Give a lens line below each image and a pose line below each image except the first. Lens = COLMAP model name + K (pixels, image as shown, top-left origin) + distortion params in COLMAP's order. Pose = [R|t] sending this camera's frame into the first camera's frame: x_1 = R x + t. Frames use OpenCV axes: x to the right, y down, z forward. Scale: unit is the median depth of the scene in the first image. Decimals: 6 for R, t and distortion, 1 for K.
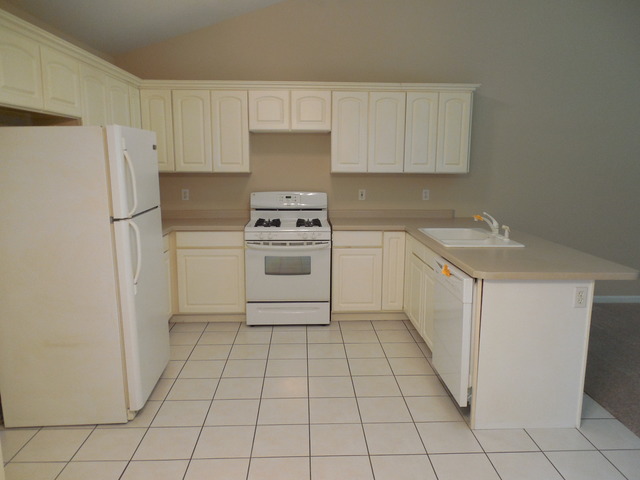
lens RADIAL K [[486.2, 0, 320.0], [0, 486.2, 240.0], [0, 0, 1]] dist [0.007238, -0.000215]
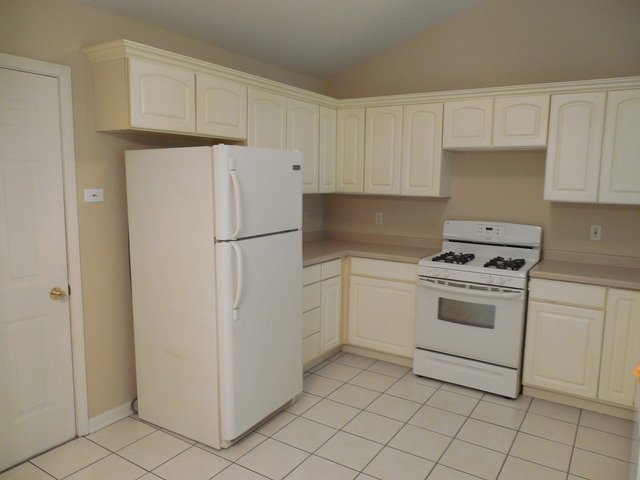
lens RADIAL K [[486.2, 0, 320.0], [0, 486.2, 240.0], [0, 0, 1]] dist [0.007238, -0.000215]
pose [[0.820239, 0.085722, -0.565561, 0.180725], [-0.109496, 0.993954, -0.008149, -0.034633], [0.561443, 0.068611, 0.824666, 0.184090]]
